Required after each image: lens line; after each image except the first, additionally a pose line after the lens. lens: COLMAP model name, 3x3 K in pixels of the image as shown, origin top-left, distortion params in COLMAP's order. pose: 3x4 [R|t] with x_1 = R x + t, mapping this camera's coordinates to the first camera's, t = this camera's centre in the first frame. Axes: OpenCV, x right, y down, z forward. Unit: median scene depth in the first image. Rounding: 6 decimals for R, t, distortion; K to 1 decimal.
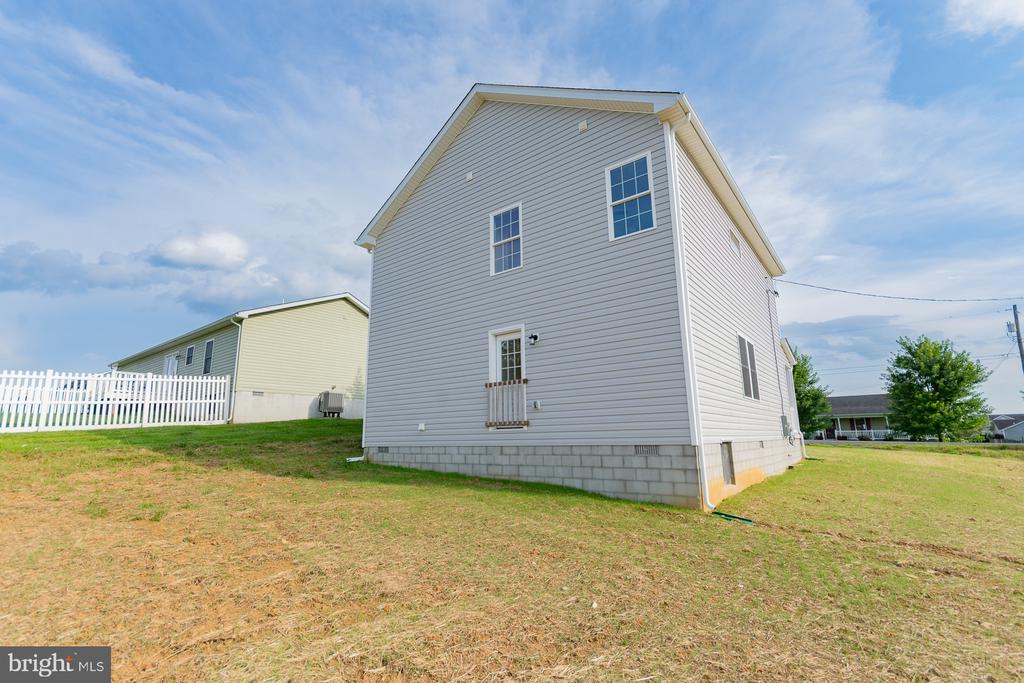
lens RADIAL K [[462.6, 0, 507.2], [0, 462.6, 351.8], [0, 0, 1]] dist [0.013353, -0.003674]
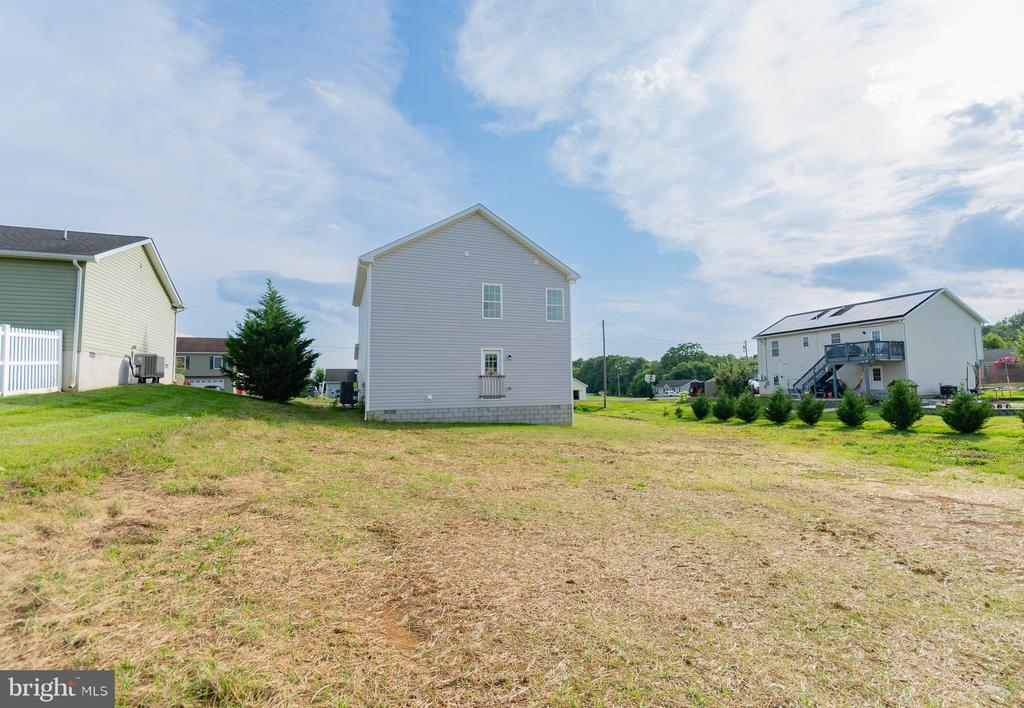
lens RADIAL K [[488.3, 0, 543.5], [0, 488.3, 374.1], [0, 0, 1]] dist [0.004719, -0.001461]
pose [[0.482987, 0.032929, 0.875008, -1.450920], [-0.155481, 0.986638, 0.048692, -0.067166], [-0.861713, -0.159565, 0.481654, -0.179461]]
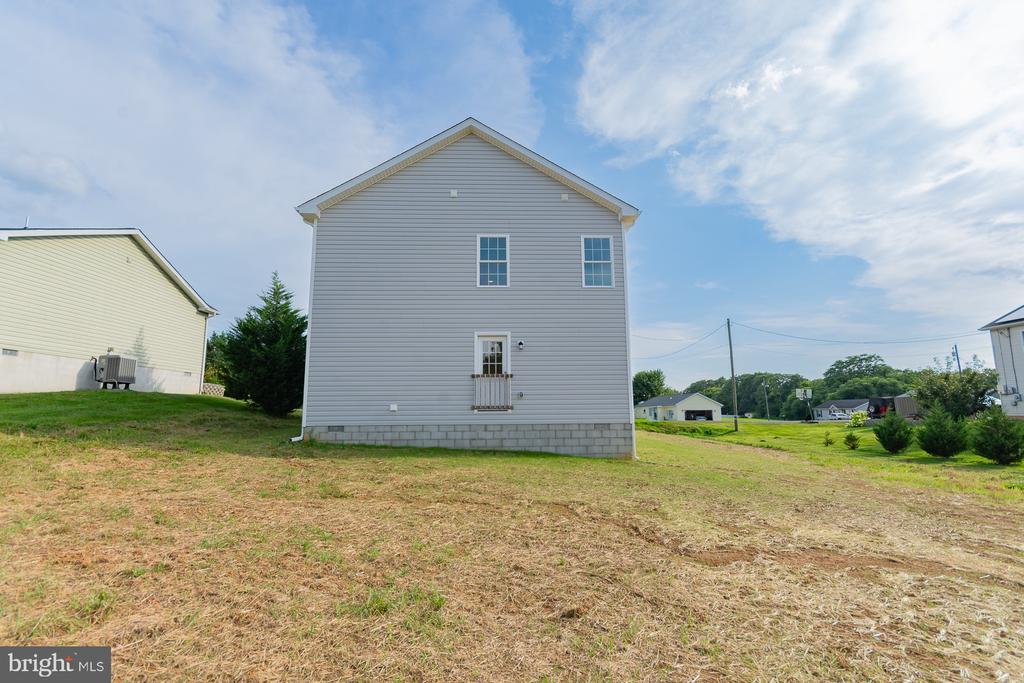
lens RADIAL K [[462.6, 0, 493.6], [0, 462.6, 352.8], [0, 0, 1]] dist [0.013353, -0.003674]
pose [[0.769980, 0.088524, 0.631898, -0.672411], [-0.123473, 0.992282, 0.011444, -0.008902], [-0.626008, -0.086834, 0.774967, 0.008258]]
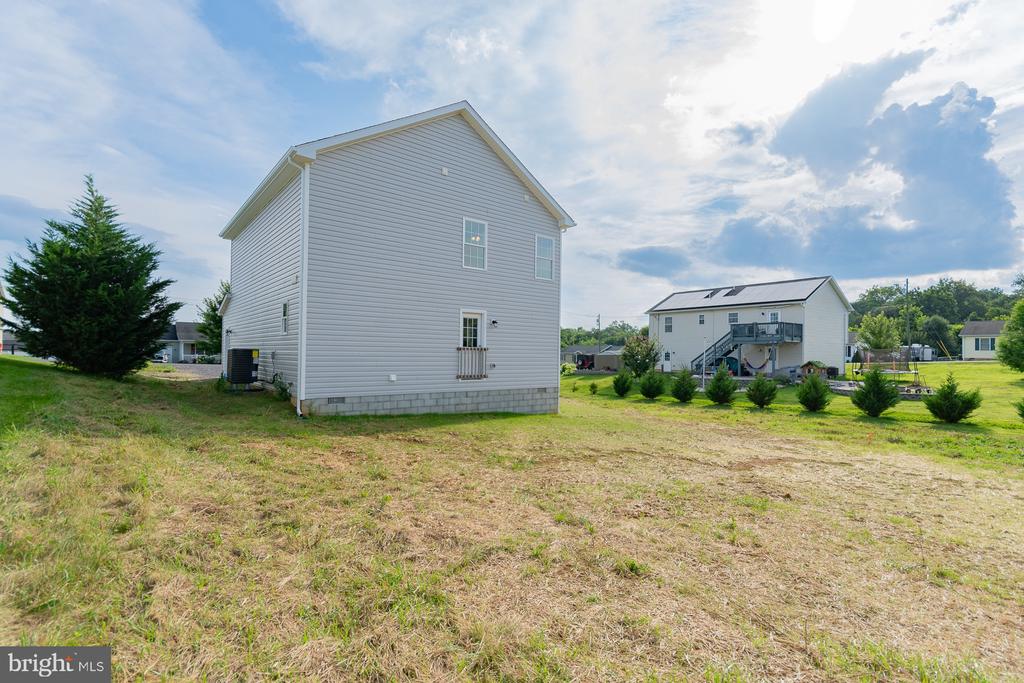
lens RADIAL K [[478.0, 0, 507.3], [0, 478.0, 365.9], [0, 0, 1]] dist [0.004712, -0.003494]
pose [[0.221051, -0.006066, 0.975243, -1.194242], [-0.198497, 0.978769, 0.051080, 0.017545], [-0.954848, -0.204874, 0.215154, 0.463649]]
